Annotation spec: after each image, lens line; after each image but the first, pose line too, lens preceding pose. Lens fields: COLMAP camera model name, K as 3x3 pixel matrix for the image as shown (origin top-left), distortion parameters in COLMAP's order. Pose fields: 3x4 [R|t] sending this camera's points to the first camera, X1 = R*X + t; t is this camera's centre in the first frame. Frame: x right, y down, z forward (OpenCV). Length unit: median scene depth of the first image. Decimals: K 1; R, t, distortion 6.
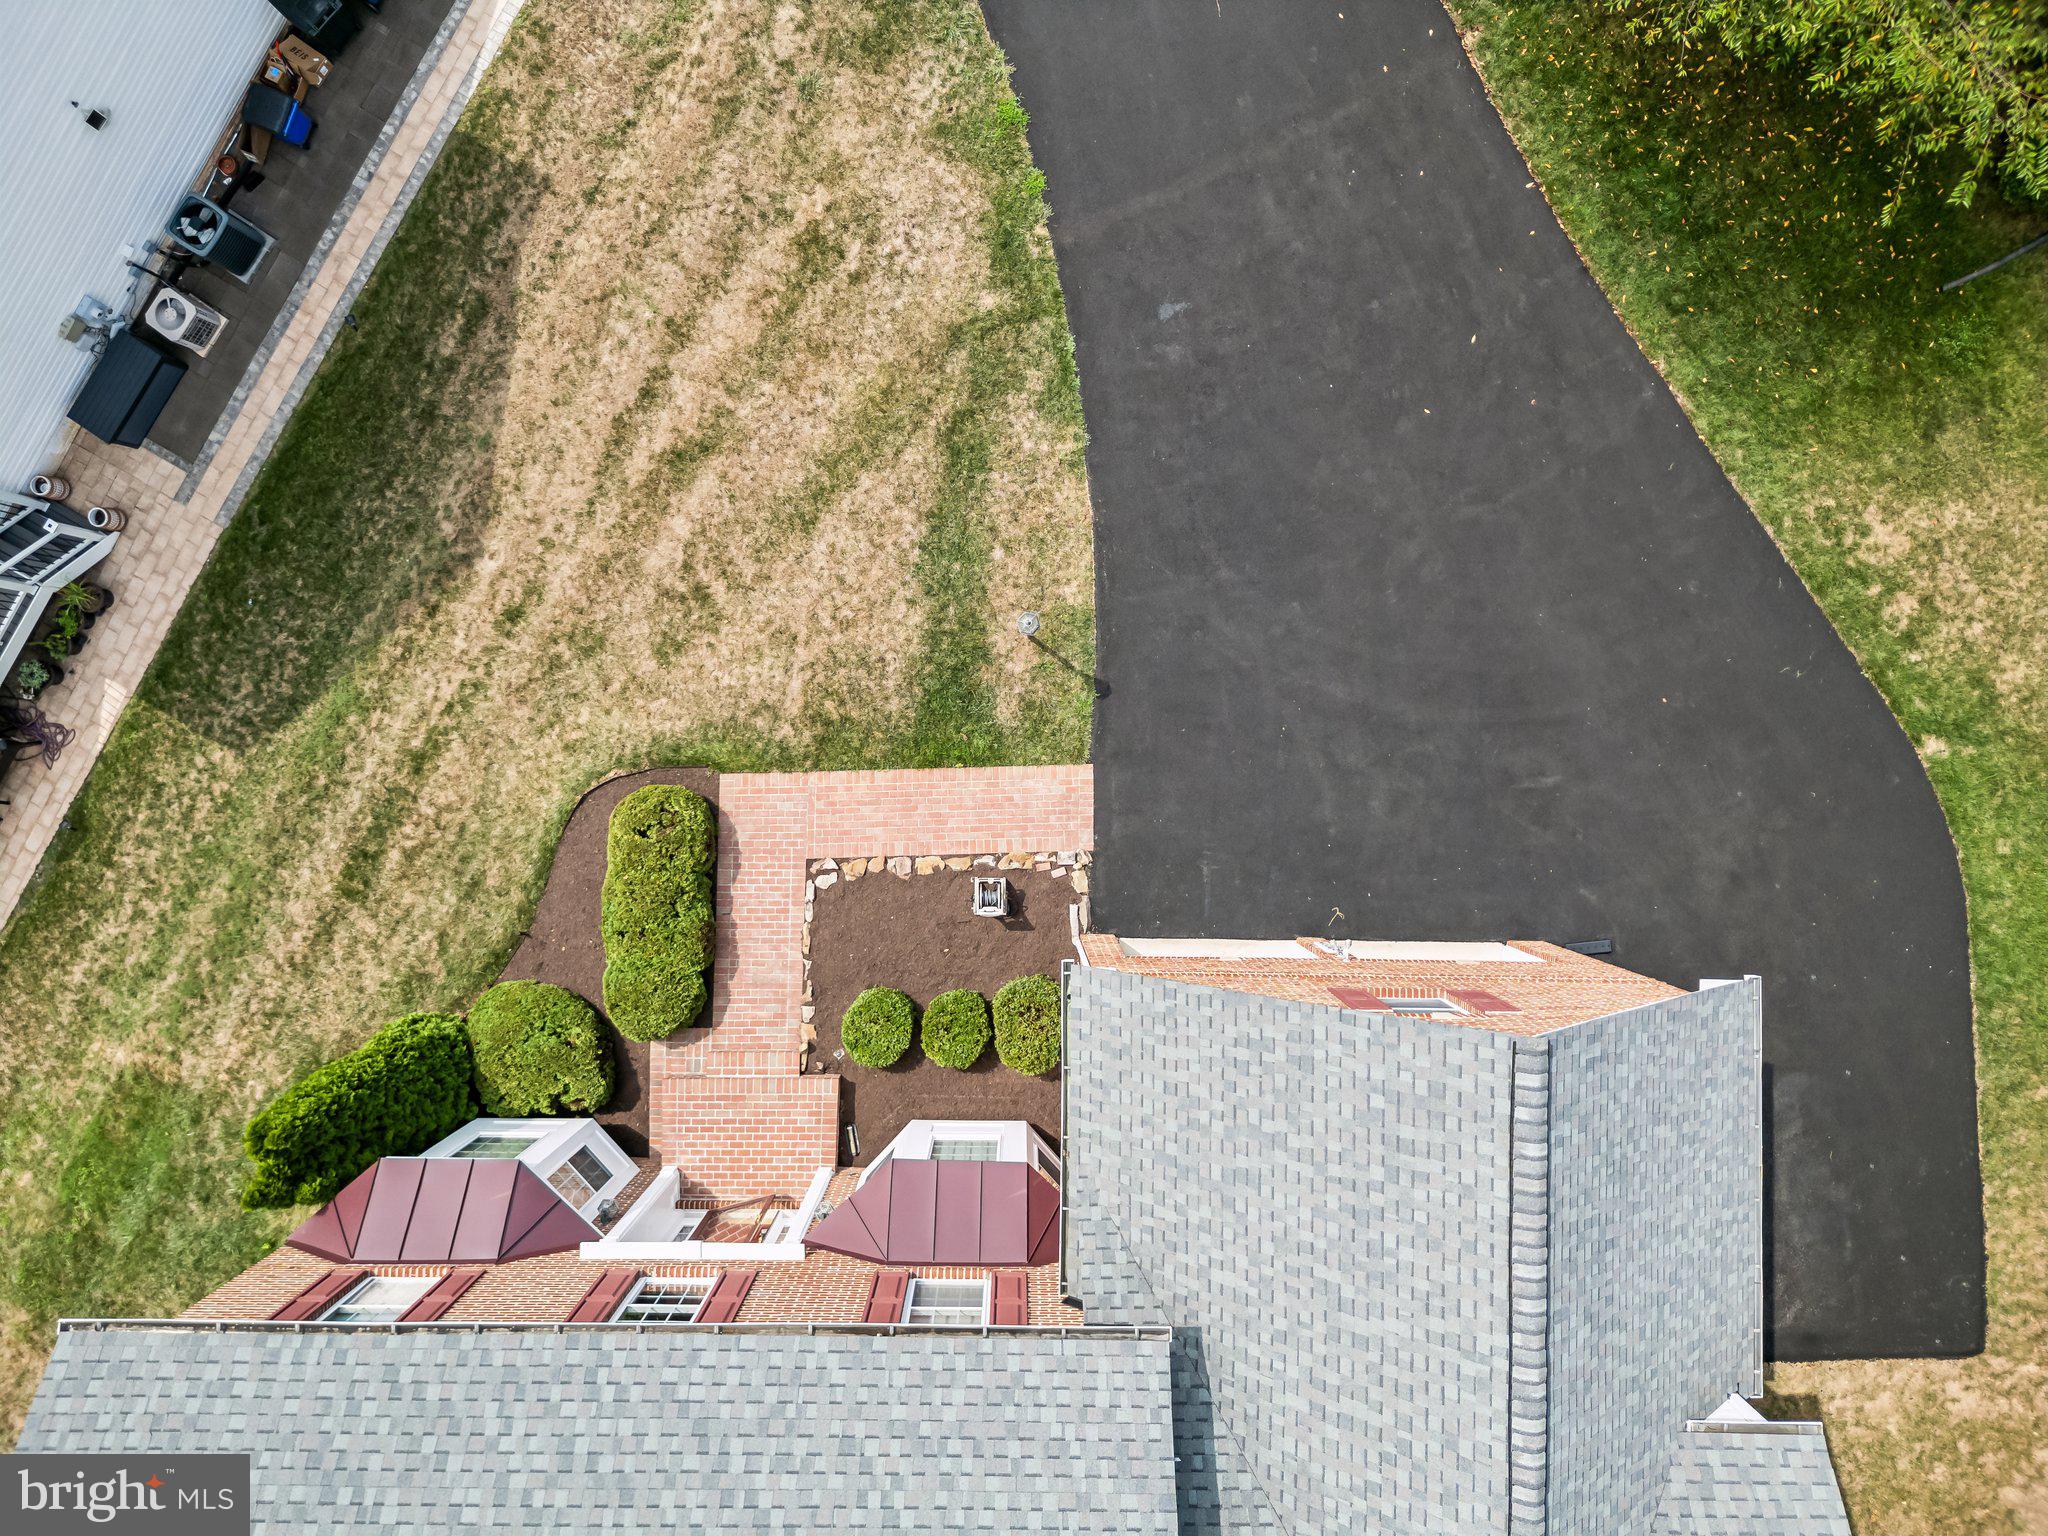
lens RADIAL K [[1422.1, 0, 1027.2], [0, 1422.1, 768.8], [0, 0, 1]] dist [0.066282, -0.069973]
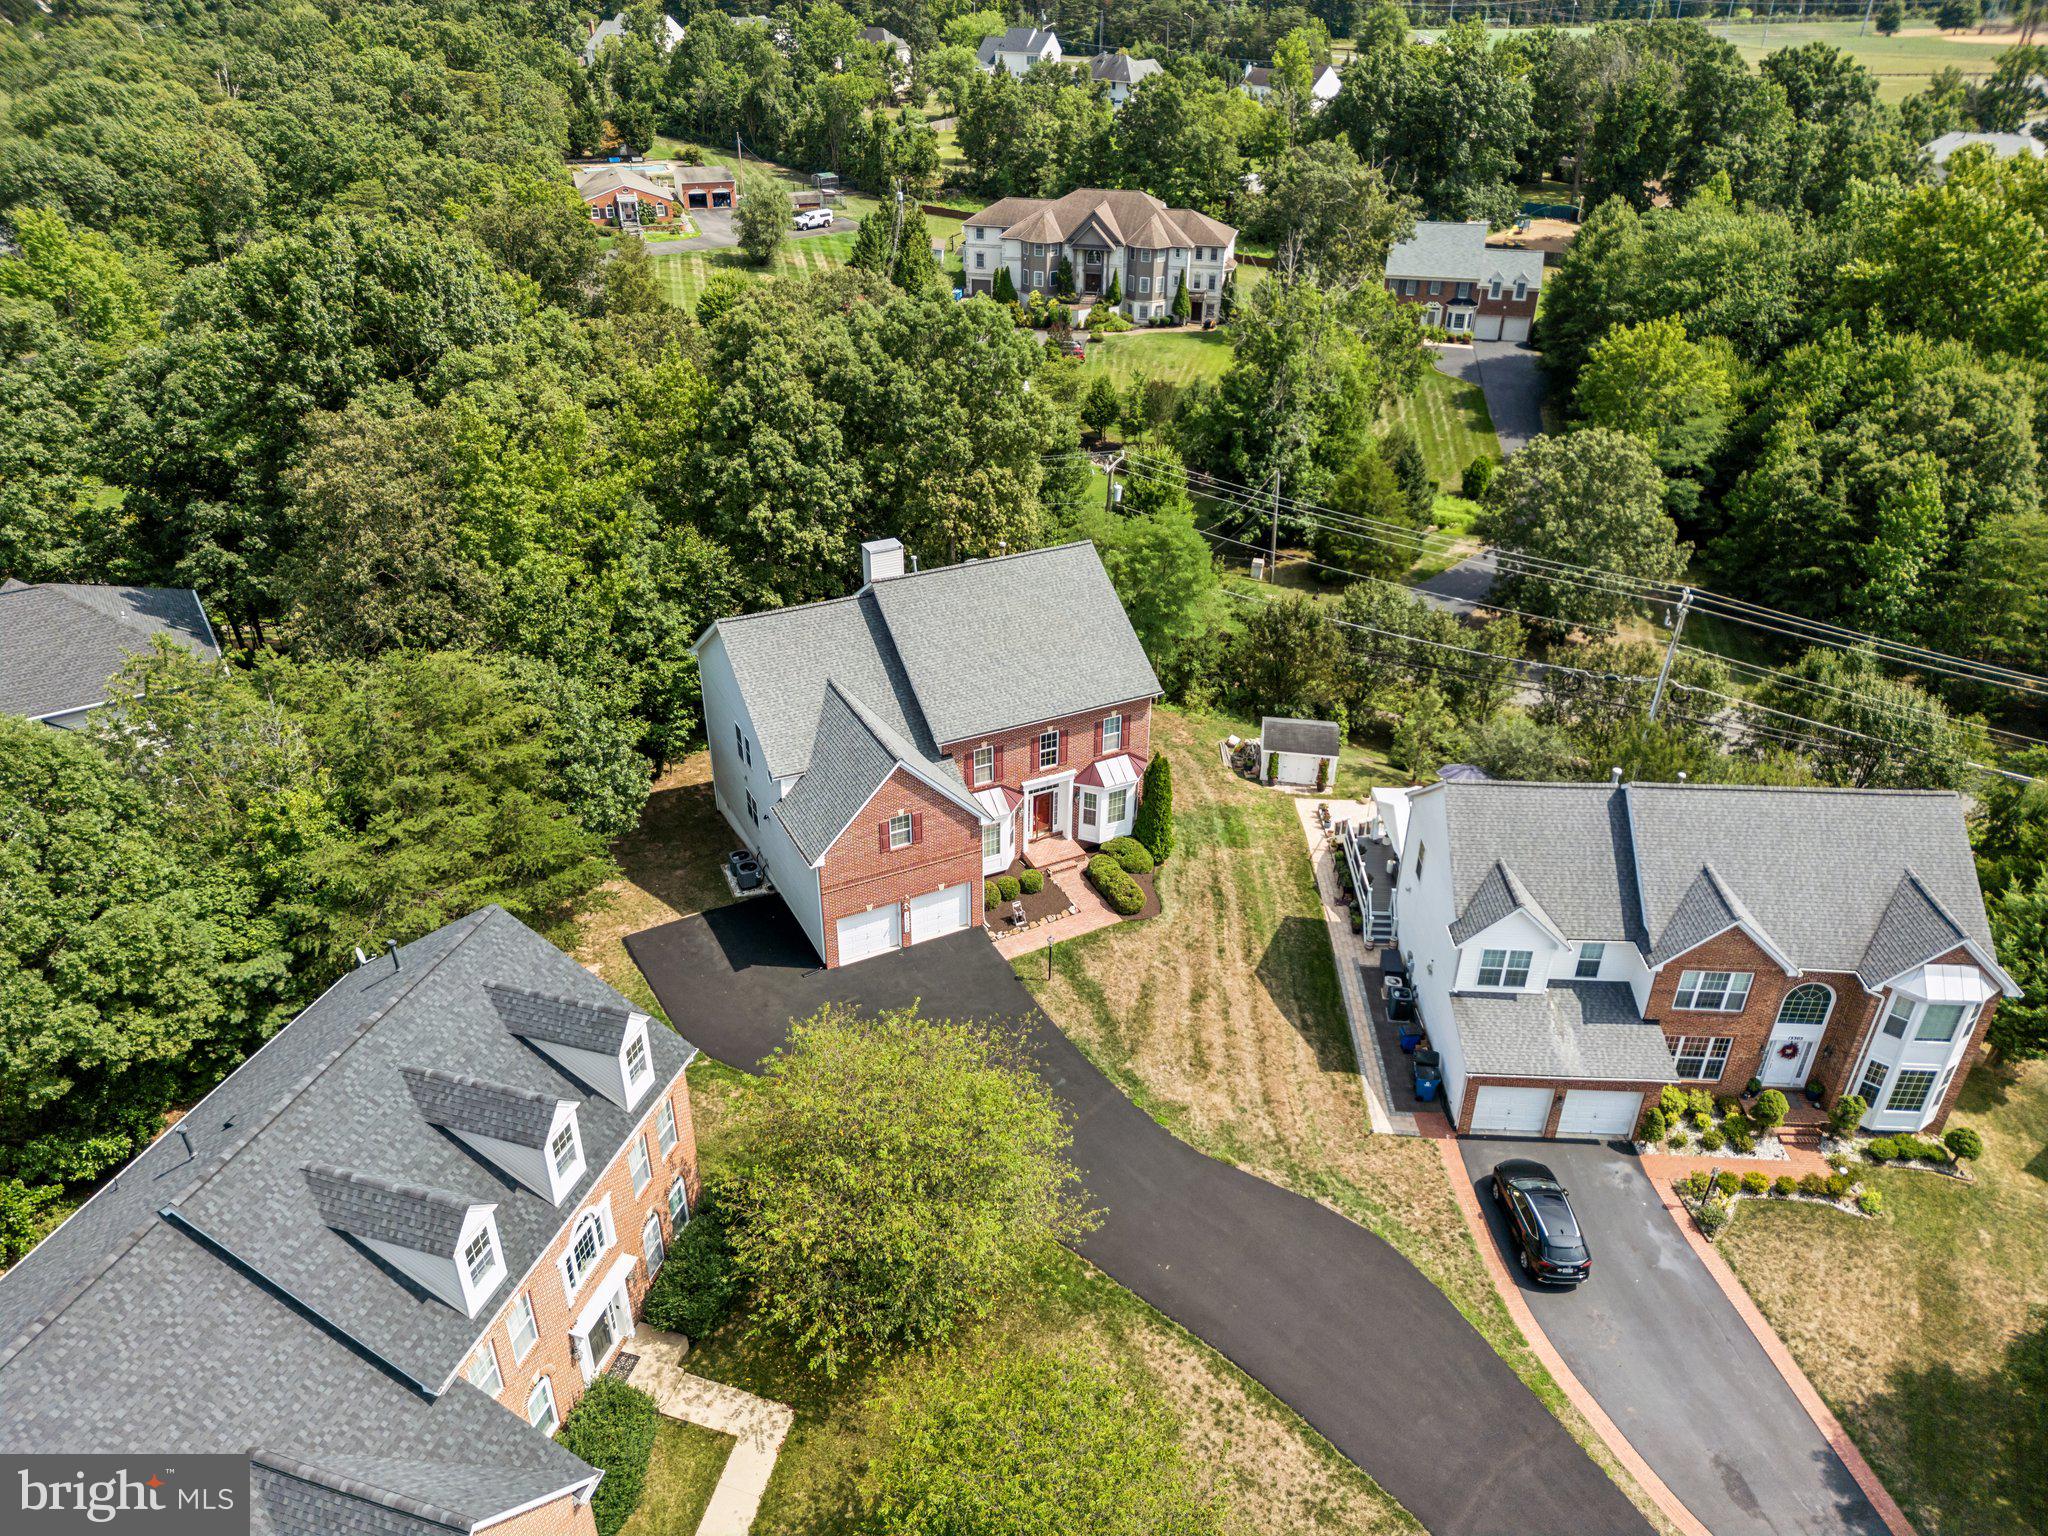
lens RADIAL K [[1422.1, 0, 1027.2], [0, 1422.1, 768.8], [0, 0, 1]] dist [0.066282, -0.069973]
pose [[-0.888041, 0.219726, -0.403861, 1.008636], [-0.459362, -0.460792, 0.759380, -1.880354], [-0.019241, 0.859879, 0.510136, -0.683574]]
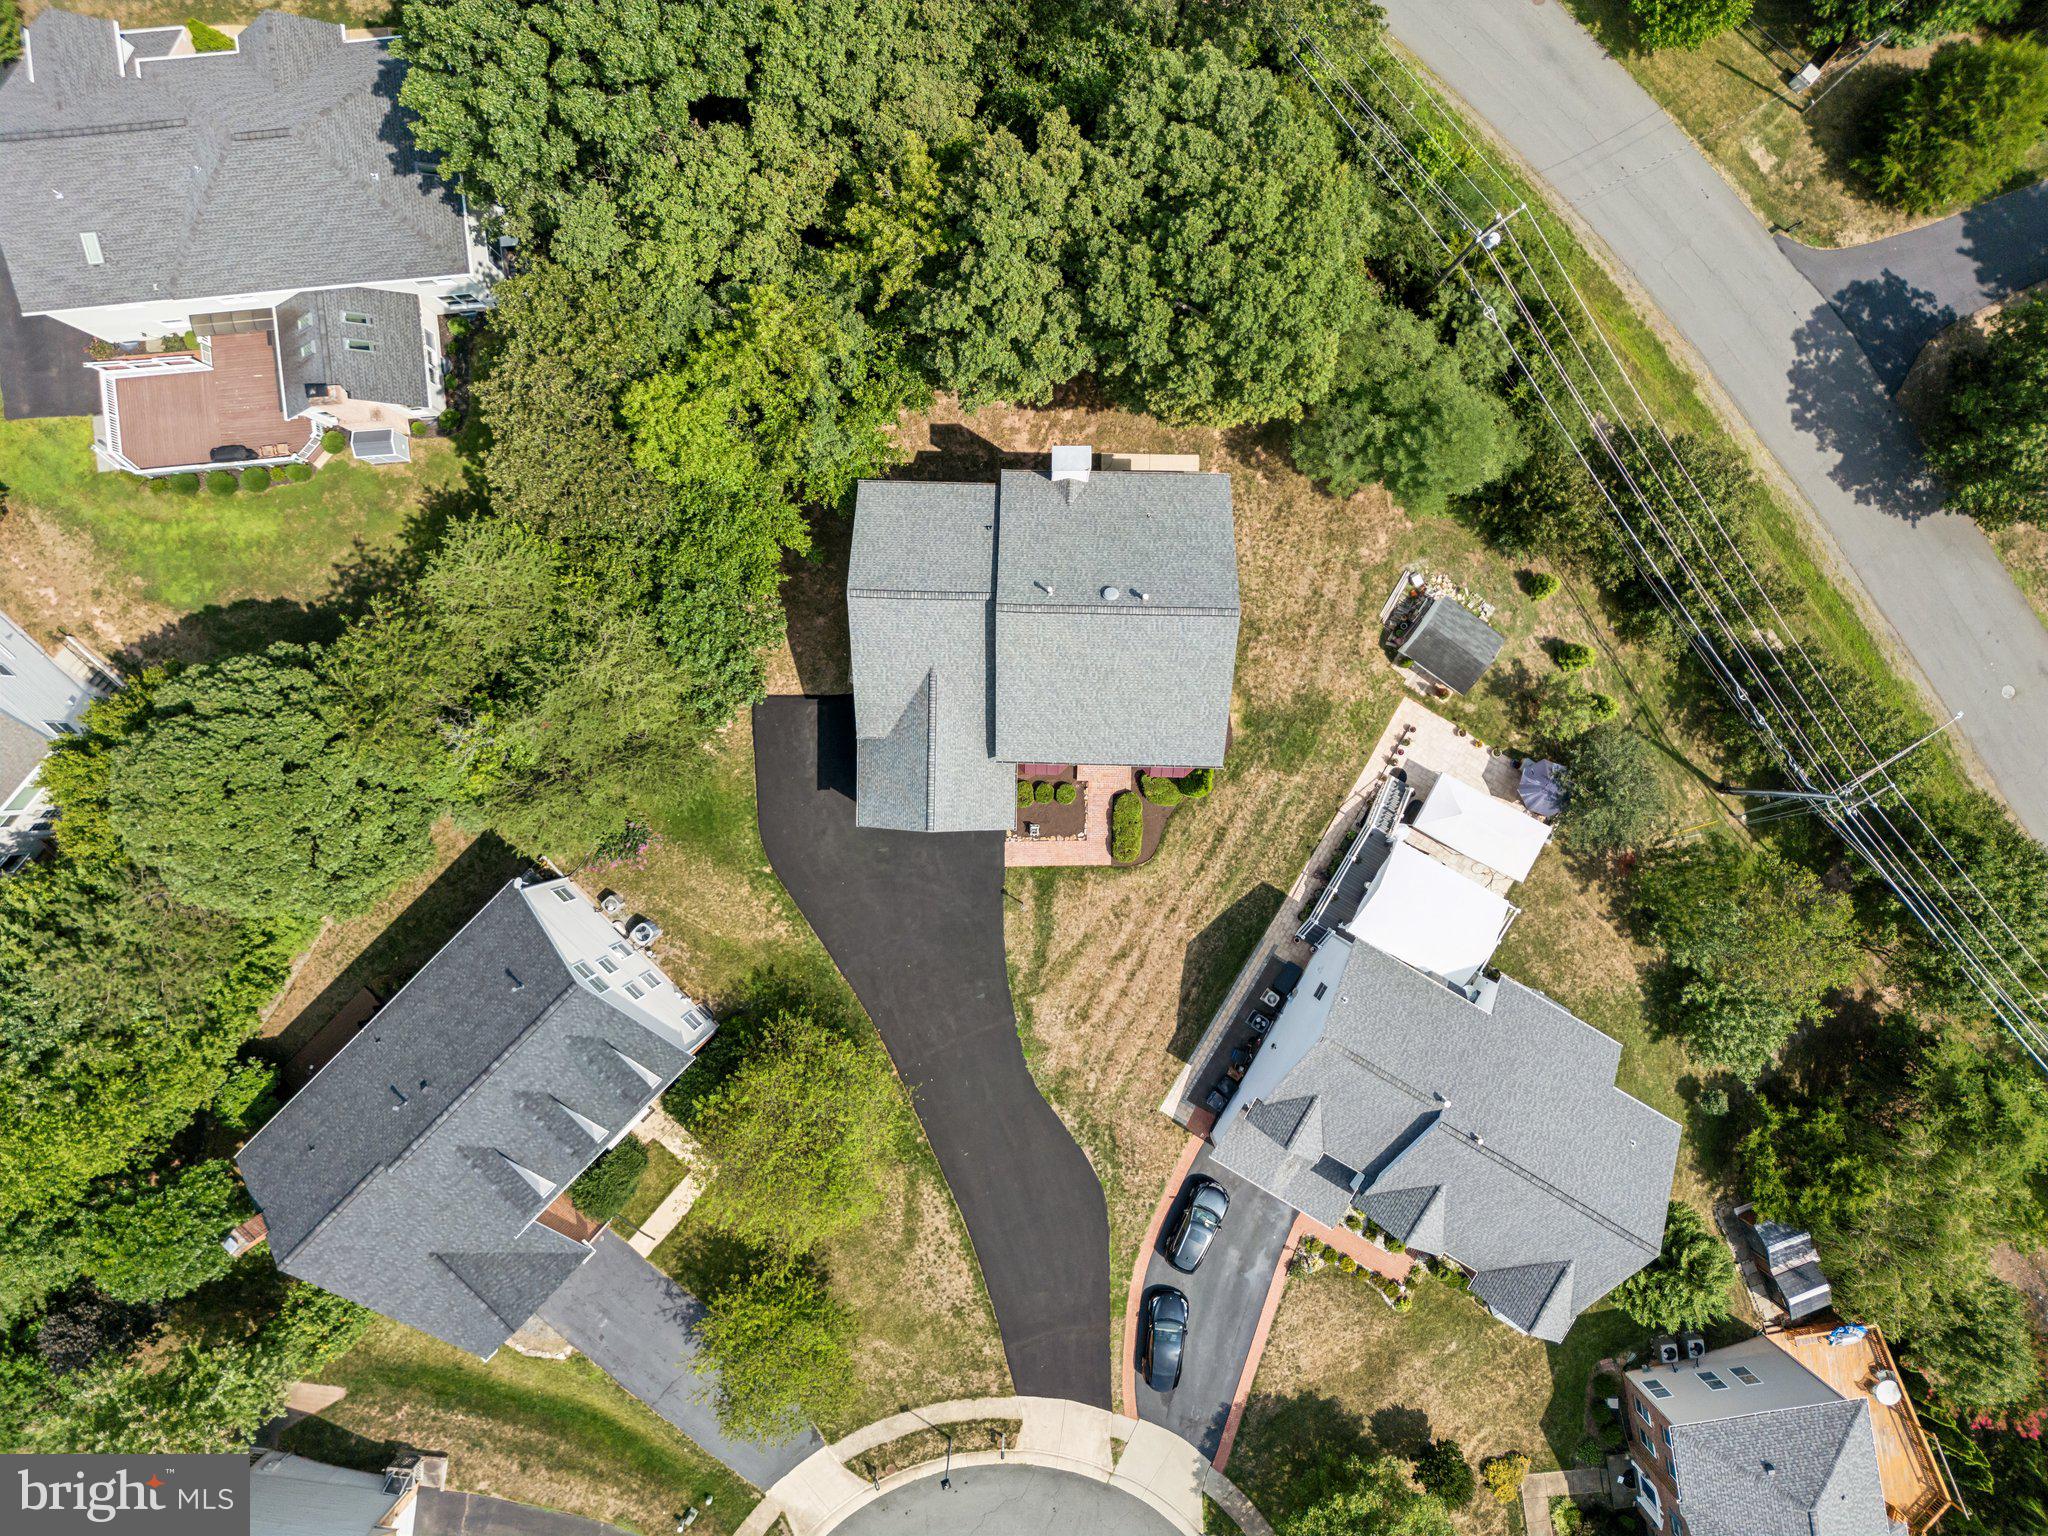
lens RADIAL K [[1422.1, 0, 1027.2], [0, 1422.1, 768.8], [0, 0, 1]] dist [0.066282, -0.069973]
pose [[-0.999953, -0.009208, -0.002875, 0.003388], [0.009262, -0.999767, -0.019492, 0.302330], [-0.002695, -0.019518, 0.999806, -2.461514]]
